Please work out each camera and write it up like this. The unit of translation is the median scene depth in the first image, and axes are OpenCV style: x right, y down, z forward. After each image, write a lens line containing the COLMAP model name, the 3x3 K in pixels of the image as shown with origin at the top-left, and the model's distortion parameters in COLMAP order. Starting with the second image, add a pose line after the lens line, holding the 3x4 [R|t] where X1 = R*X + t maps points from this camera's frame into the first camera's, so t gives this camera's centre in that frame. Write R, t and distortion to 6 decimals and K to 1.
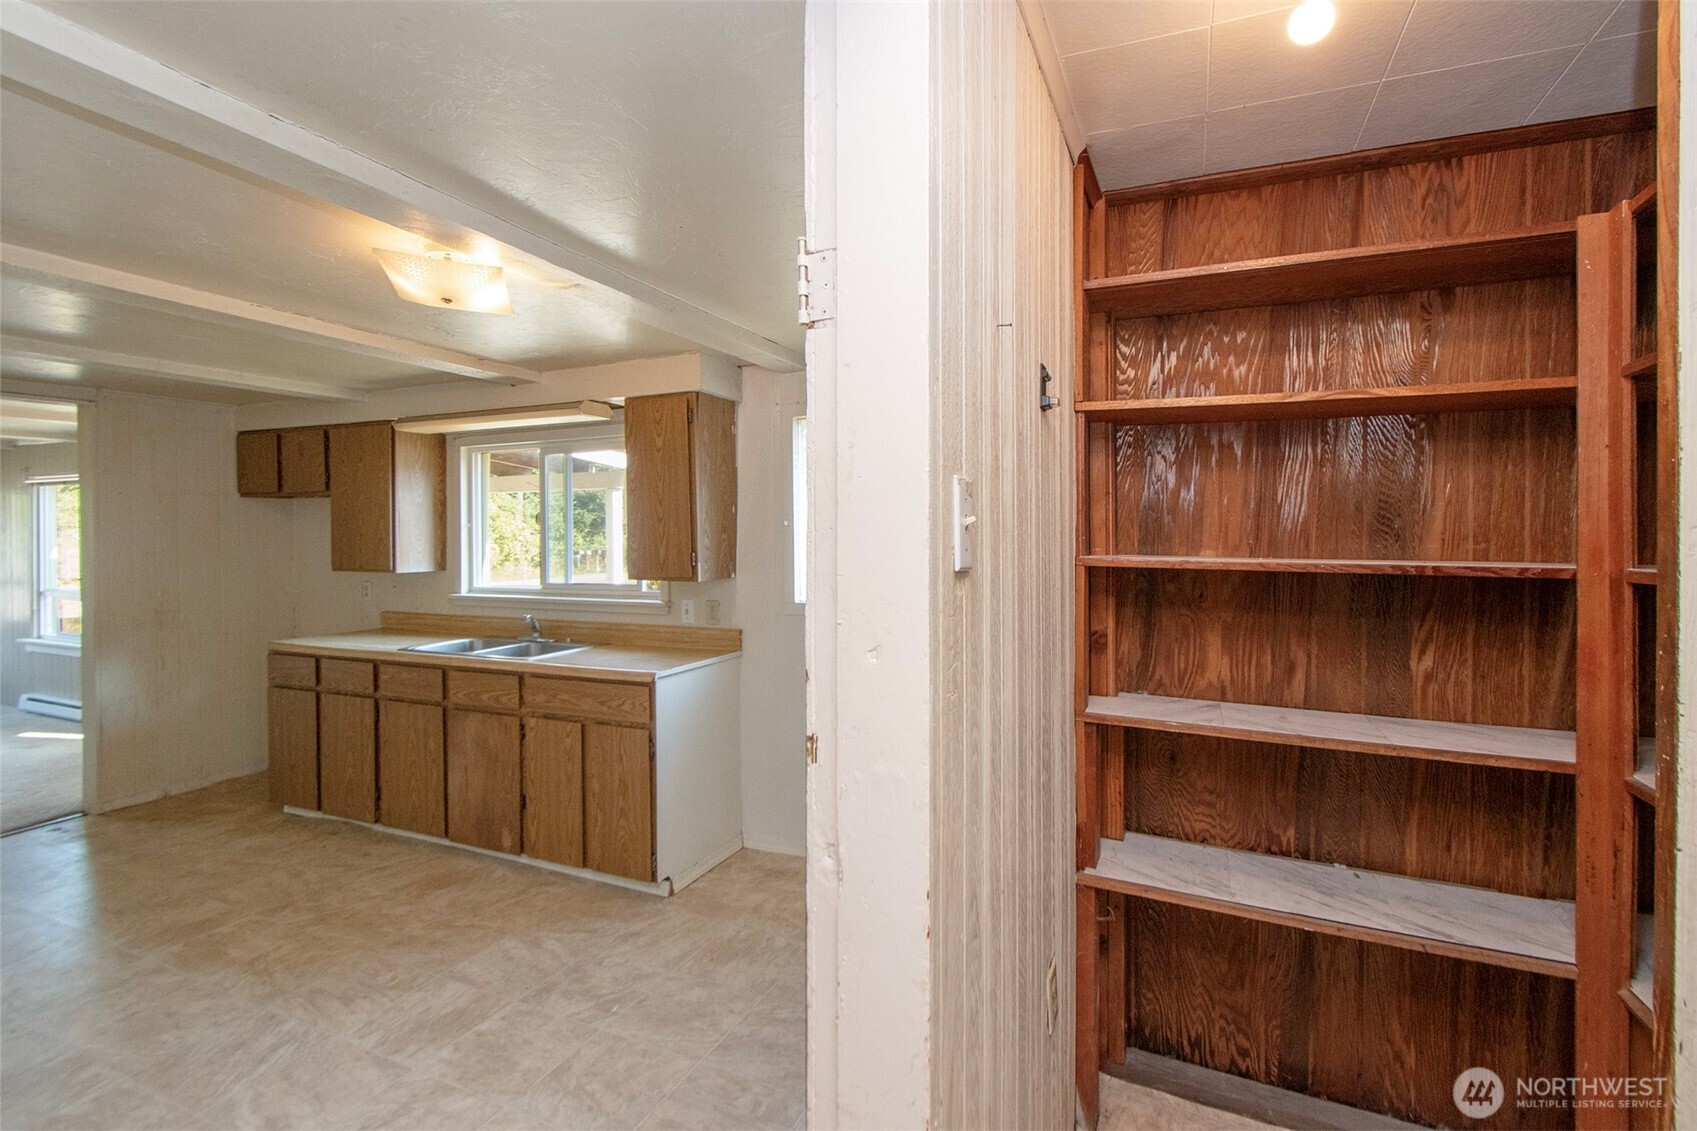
lens RADIAL K [[781.1, 0, 852.1], [0, 781.1, 539.4], [0, 0, 1]] dist [-0.000516, -0.001878]
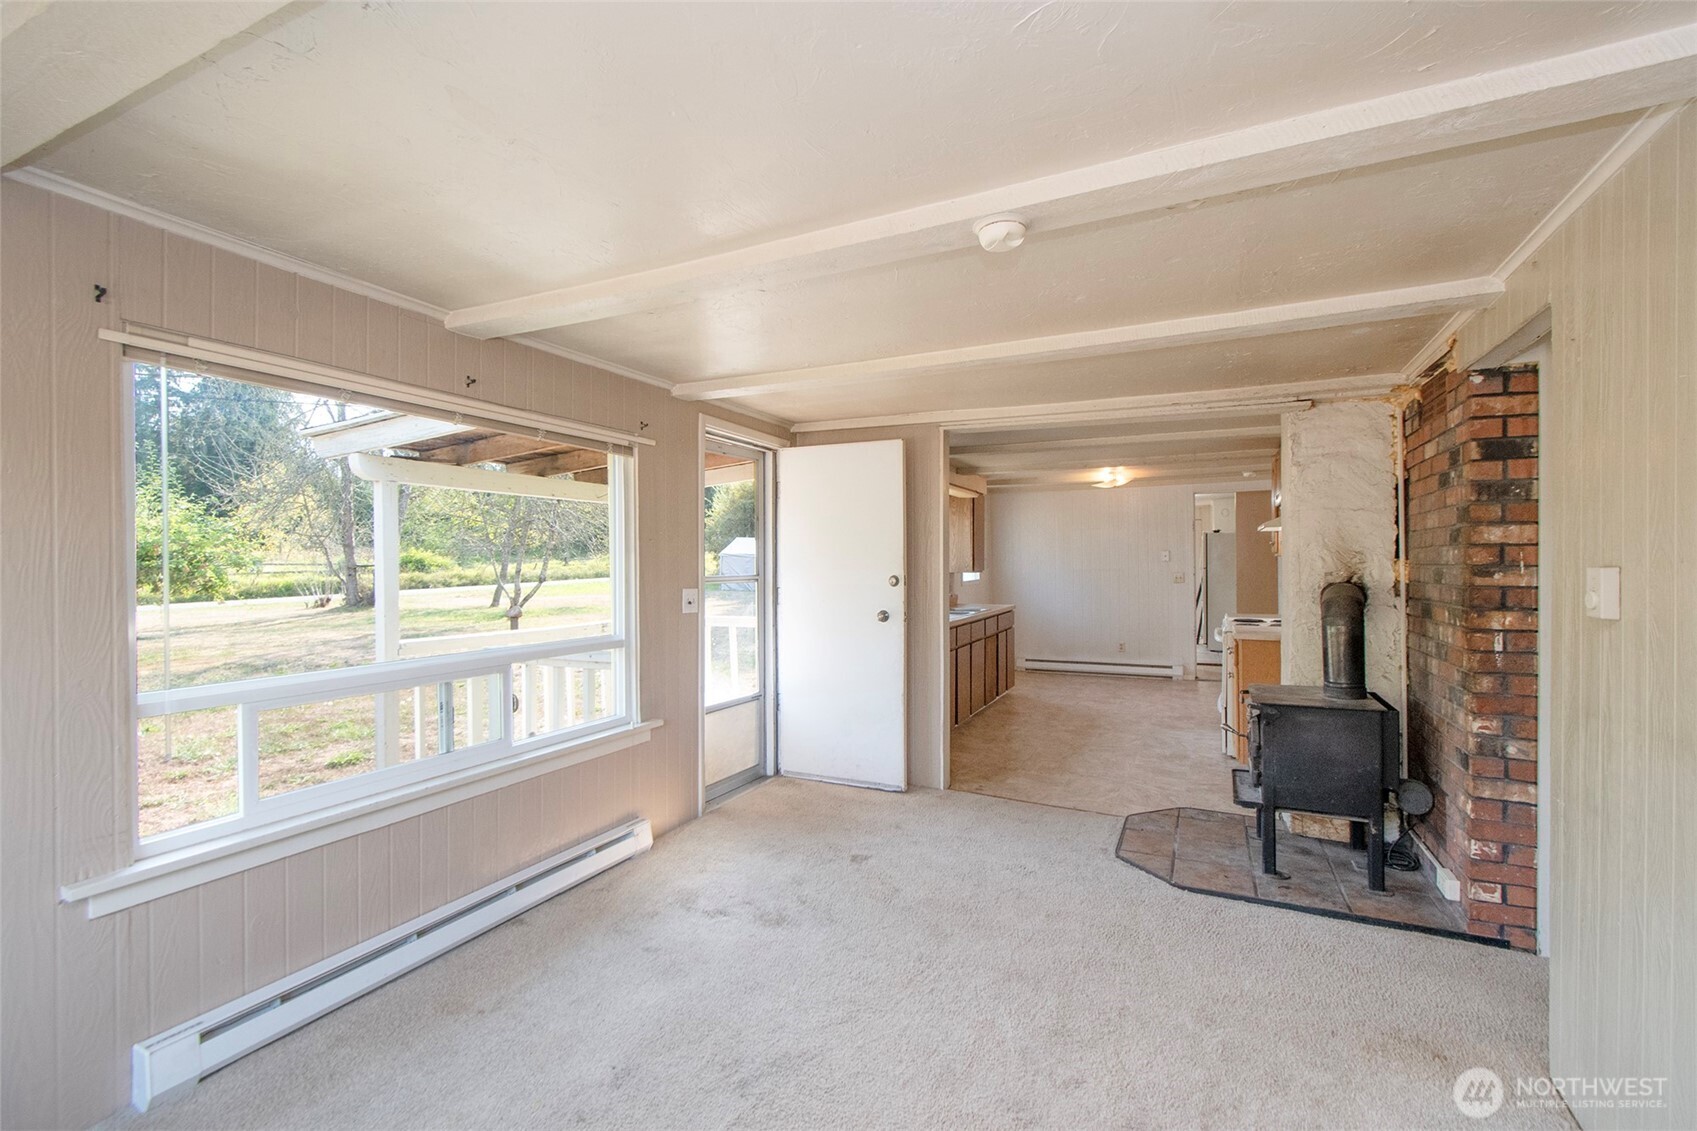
lens RADIAL K [[752.2, 0, 832.1], [0, 752.2, 567.2], [0, 0, 1]] dist [-0.001998, -0.002574]
pose [[0.037354, -0.004273, 0.999293, -2.495732], [0.007198, 0.999966, 0.004007, 0.025443], [-0.999276, 0.007043, 0.037383, 1.345155]]
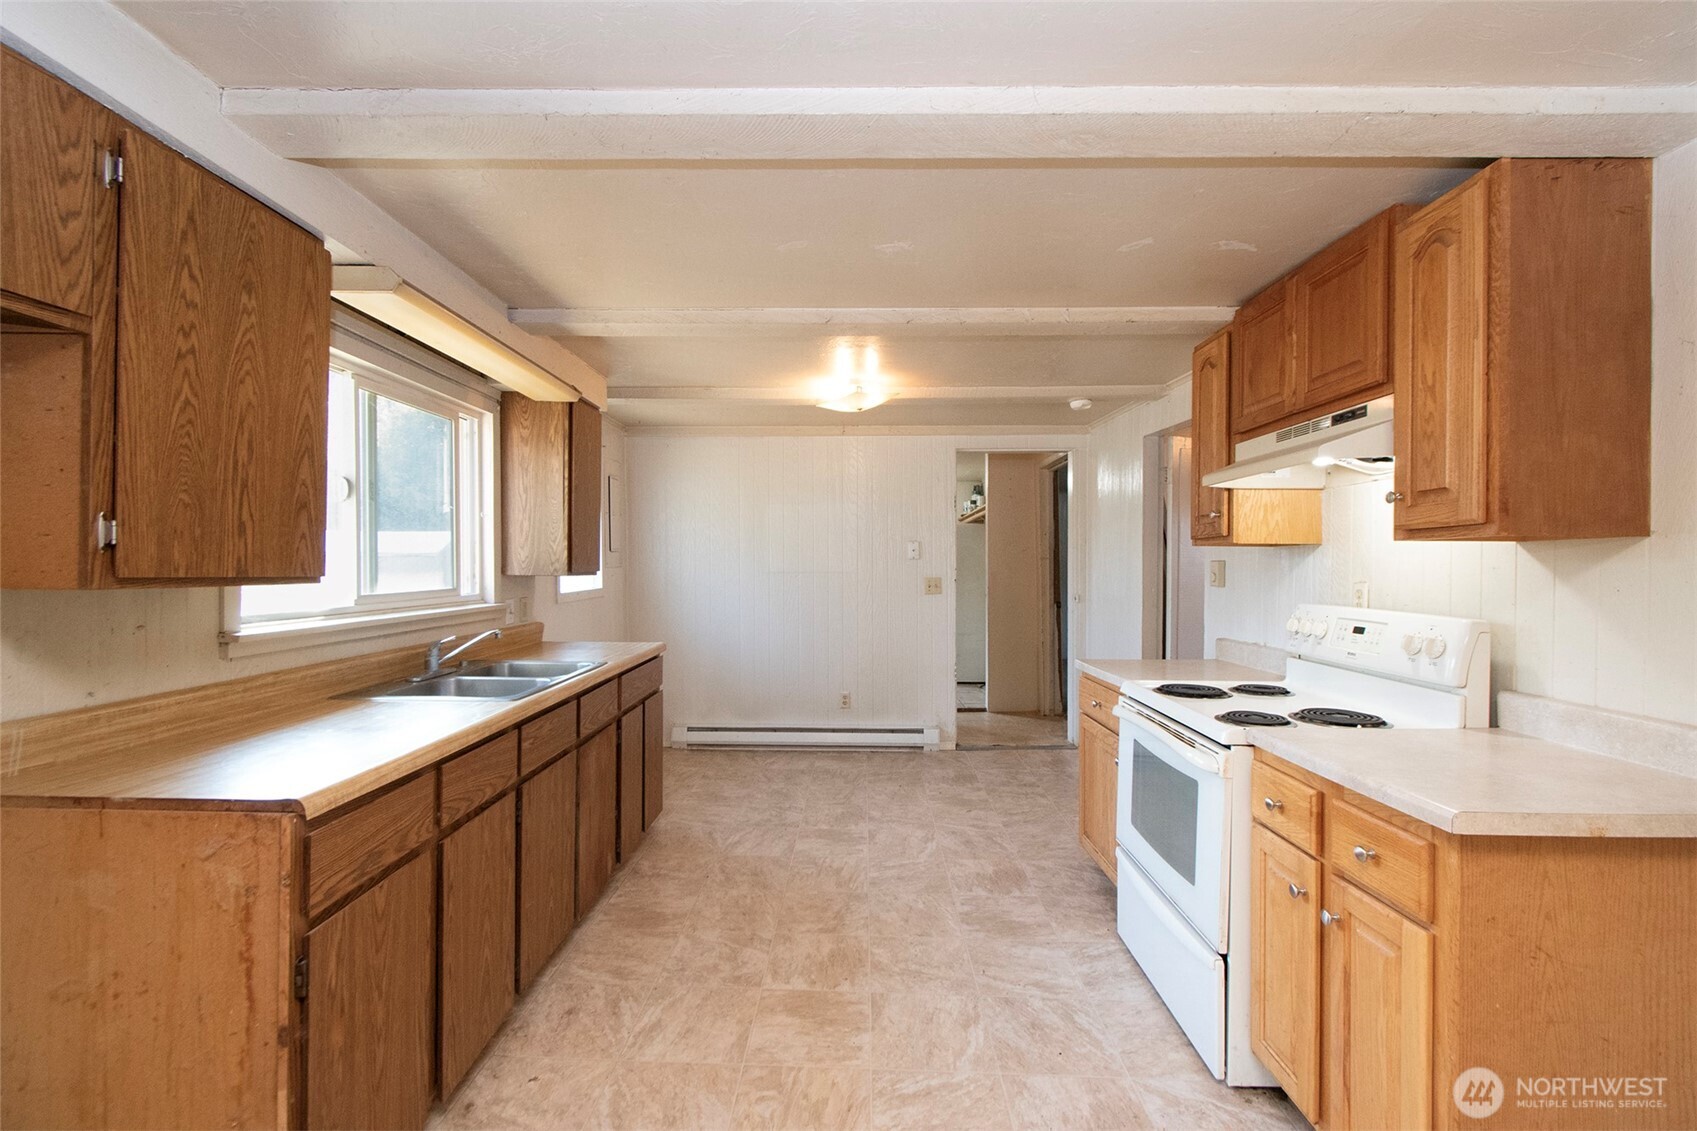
lens RADIAL K [[752.2, 0, 851.4], [0, 752.2, 567.9], [0, 0, 1]] dist [-0.001998, -0.002574]
pose [[-0.408238, -0.002702, 0.912871, -1.324867], [-0.001850, 0.999996, 0.002132, 0.039475], [-0.912873, -0.000819, -0.408242, 1.079800]]
